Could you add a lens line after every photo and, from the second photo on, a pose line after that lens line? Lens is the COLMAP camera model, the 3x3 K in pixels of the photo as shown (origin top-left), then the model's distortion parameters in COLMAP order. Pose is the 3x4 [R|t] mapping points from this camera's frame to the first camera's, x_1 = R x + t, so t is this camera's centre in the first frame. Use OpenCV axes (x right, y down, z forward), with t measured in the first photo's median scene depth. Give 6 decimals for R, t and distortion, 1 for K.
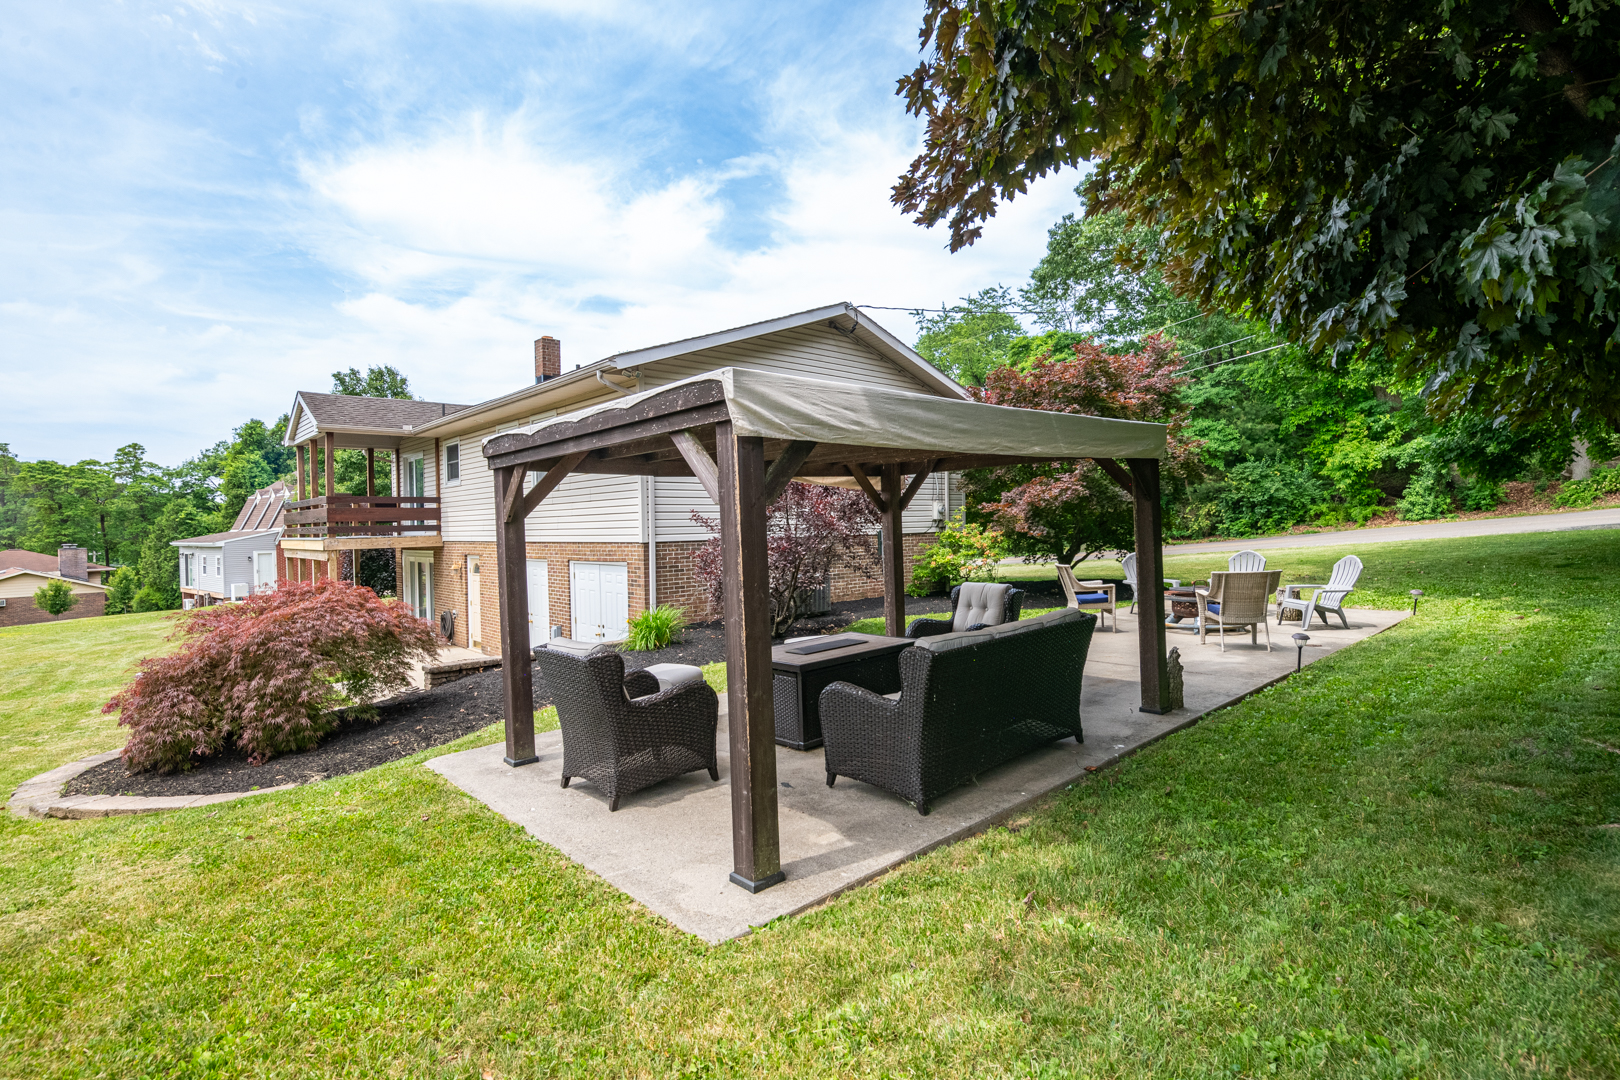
lens RADIAL K [[785.0, 0, 813.0], [0, 785.0, 514.6], [0, 0, 1]] dist [0.002249, -0.012629]
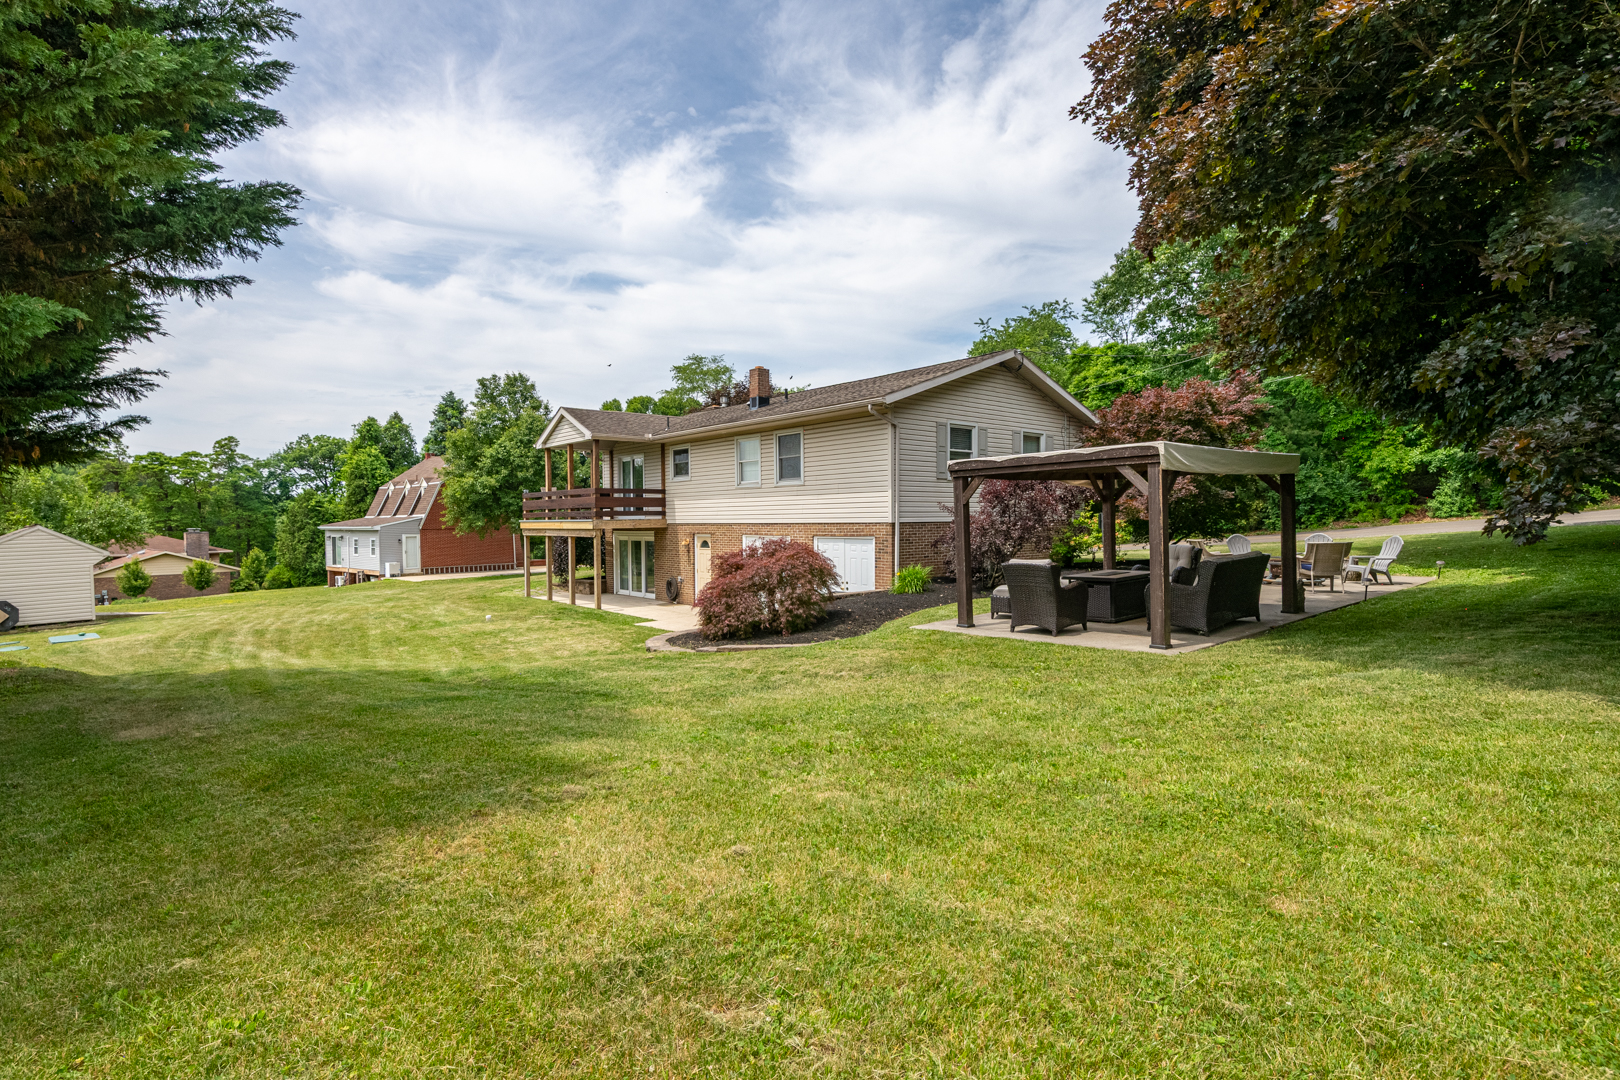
lens RADIAL K [[782.2, 0, 801.9], [0, 782.2, 525.5], [0, 0, 1]] dist [-0.003353, -0.009744]
pose [[0.999289, 0.010976, -0.036064, -0.113901], [-0.010211, 0.999720, 0.021345, 0.004001], [0.036288, -0.020962, 0.999122, -0.151806]]
